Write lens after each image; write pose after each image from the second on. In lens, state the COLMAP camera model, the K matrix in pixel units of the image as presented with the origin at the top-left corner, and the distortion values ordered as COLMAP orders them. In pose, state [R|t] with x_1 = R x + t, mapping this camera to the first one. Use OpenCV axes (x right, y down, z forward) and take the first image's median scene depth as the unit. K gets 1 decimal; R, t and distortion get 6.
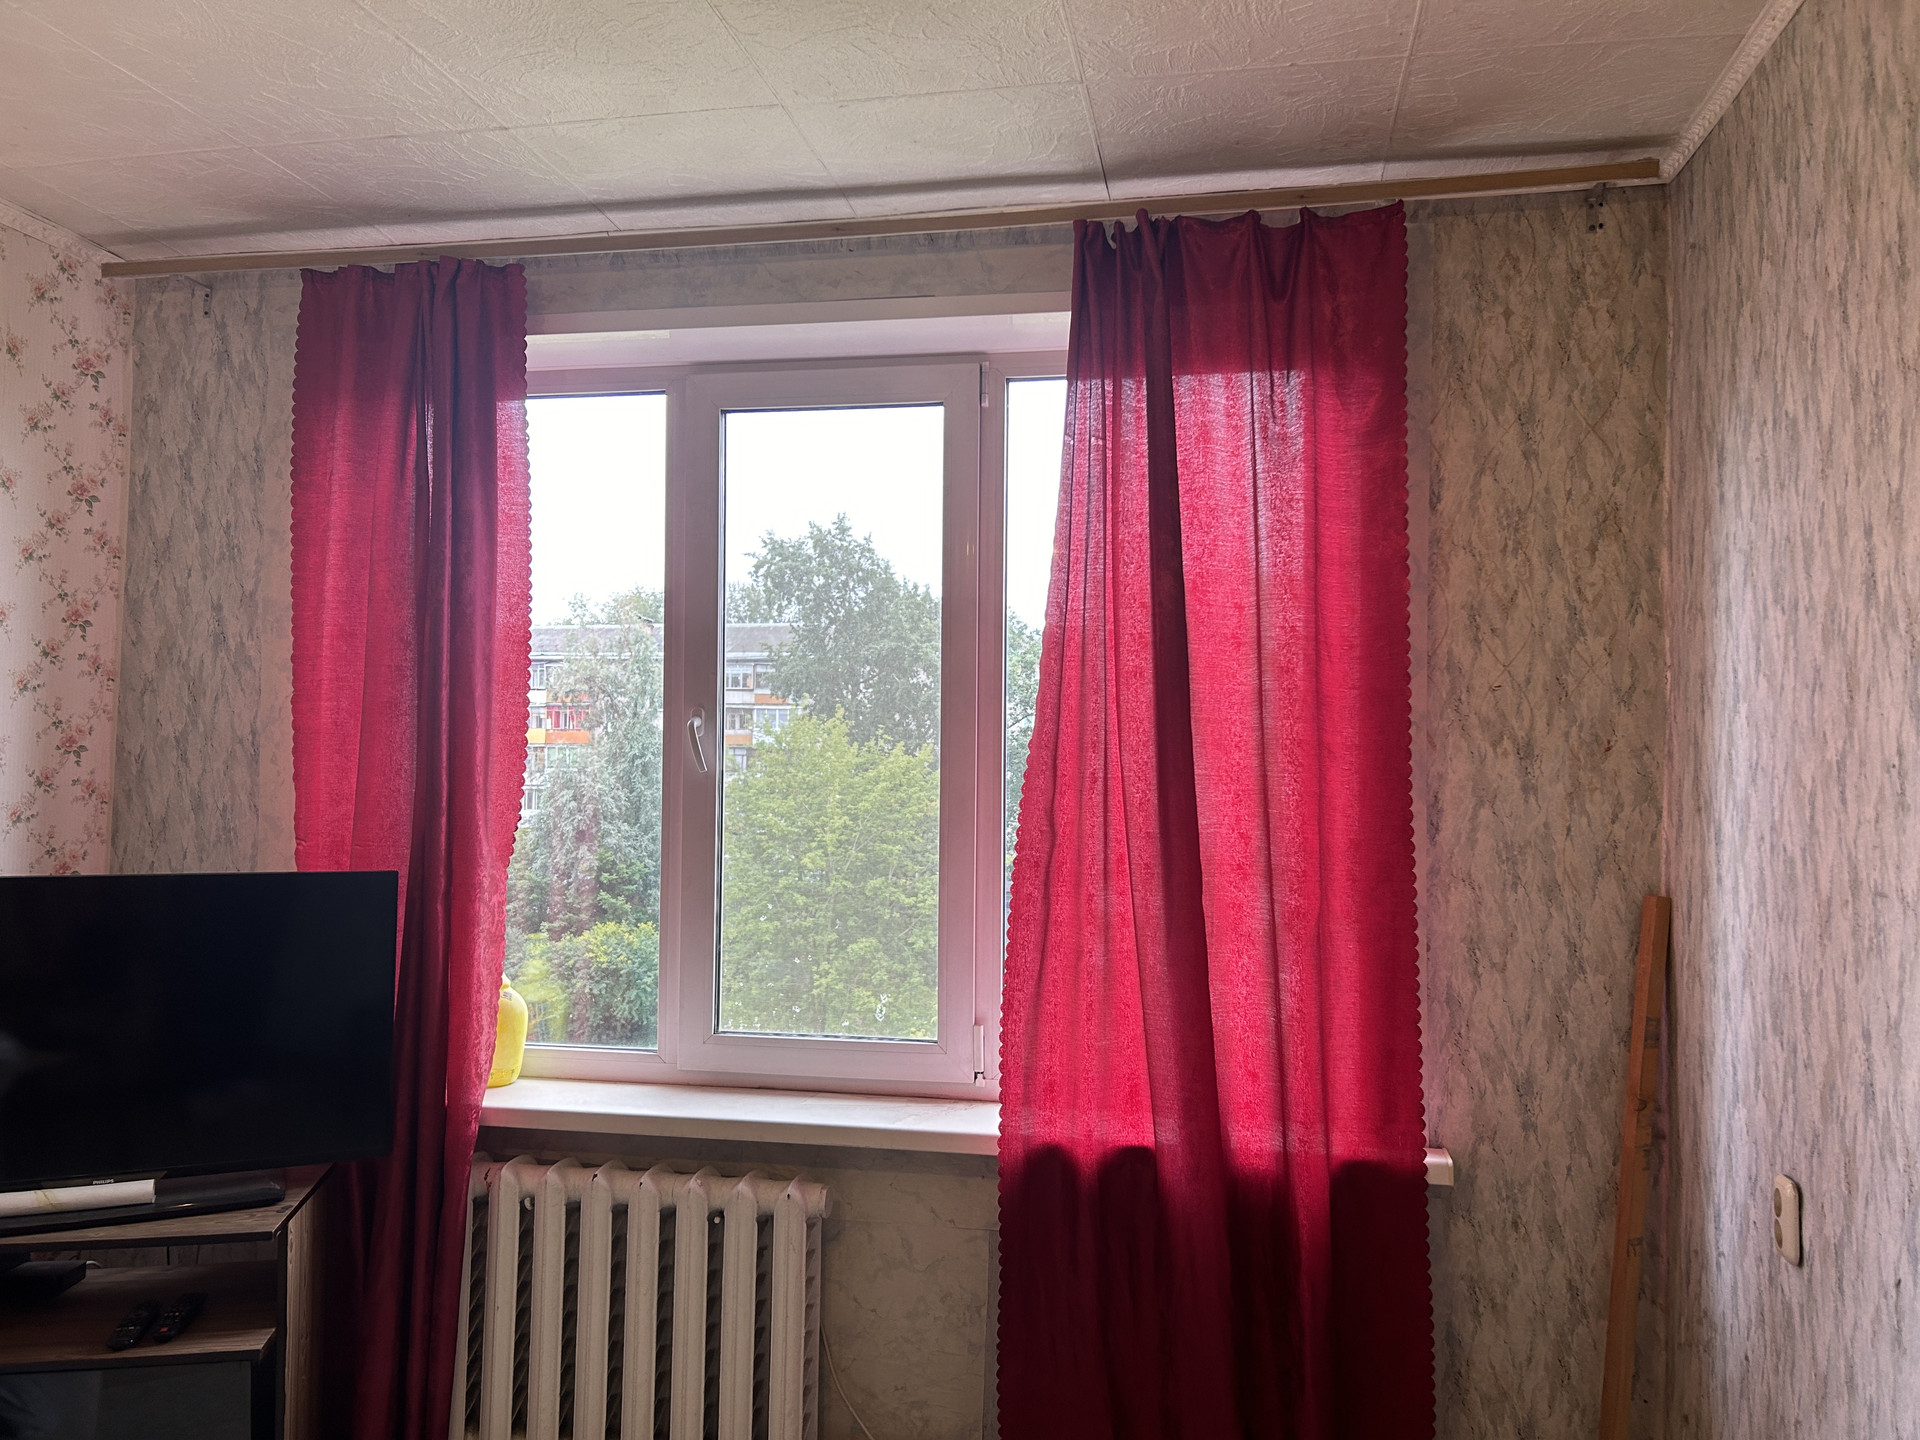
lens RADIAL K [[1437.0, 0, 954.3], [0, 1437.0, 707.6], [0, 0, 1]] dist [0.022790, -0.014815]
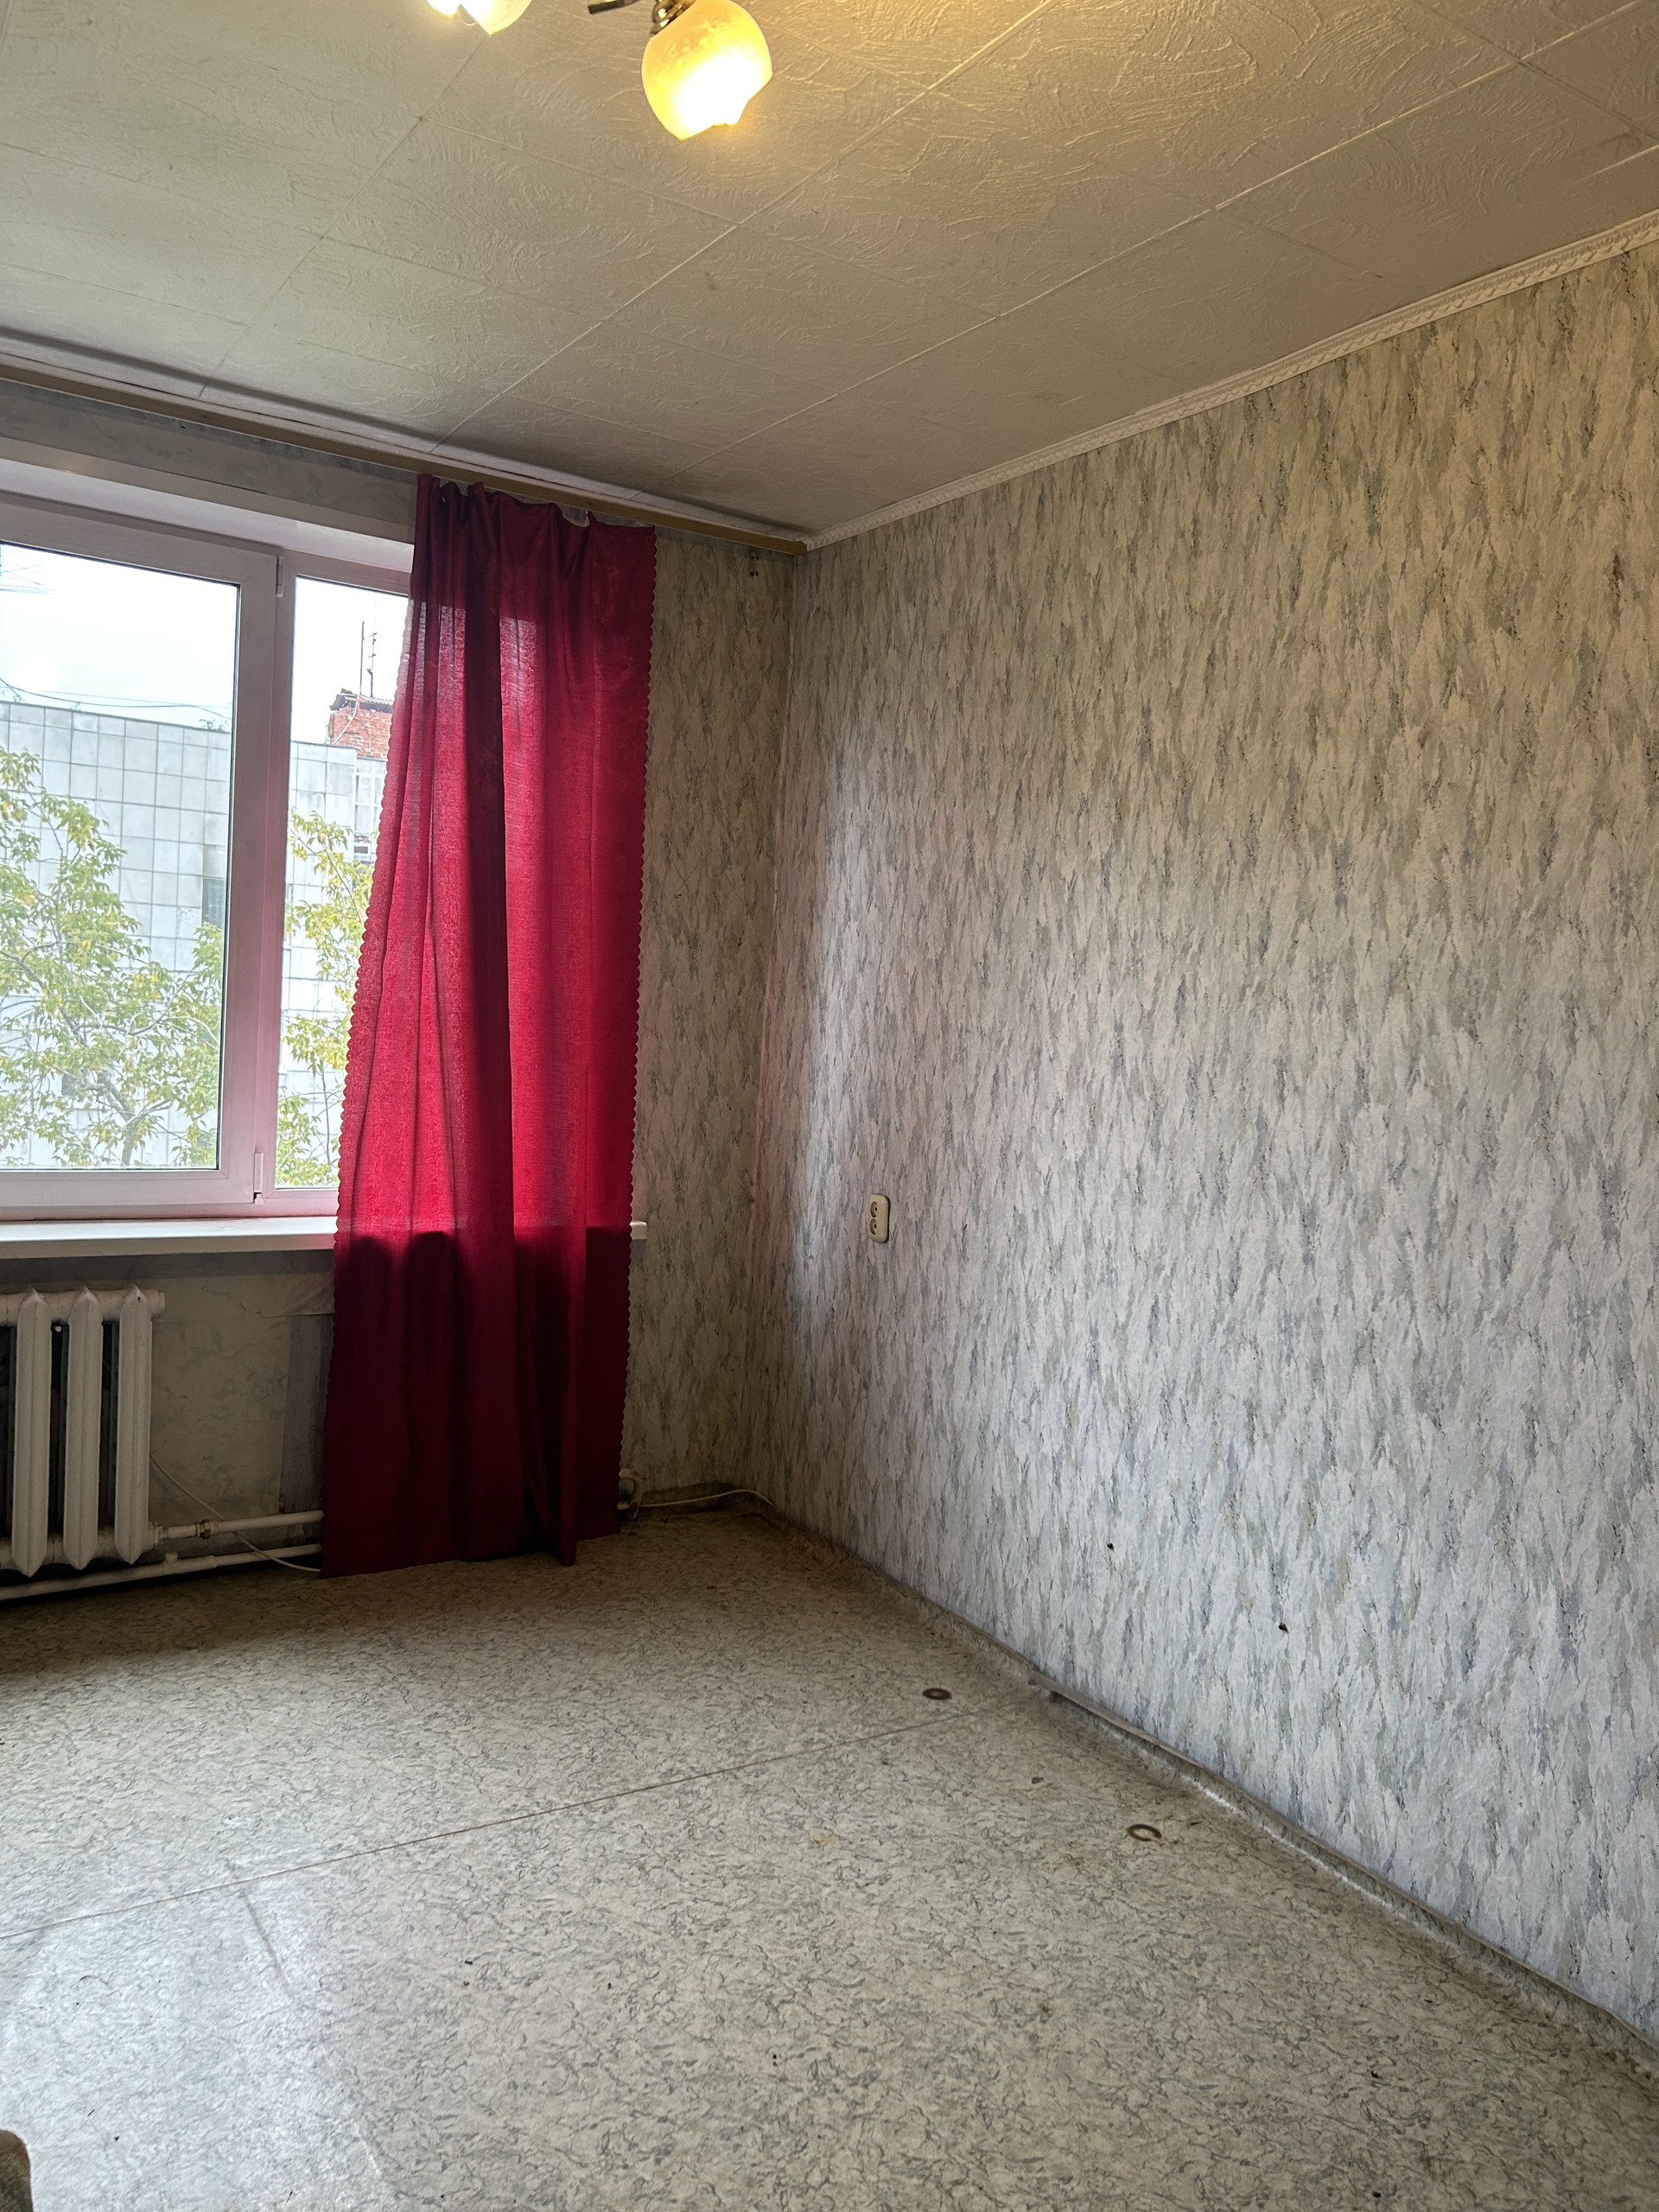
lens RADIAL K [[1655.6, 0, 829.9], [0, 1655.6, 1114.4], [0, 0, 1]] dist [0.022790, -0.014815]
pose [[0.723168, -0.013162, 0.690547, -0.698432], [-0.082005, 0.991110, 0.104770, 0.017686], [-0.685787, -0.132395, 0.715659, -0.314094]]
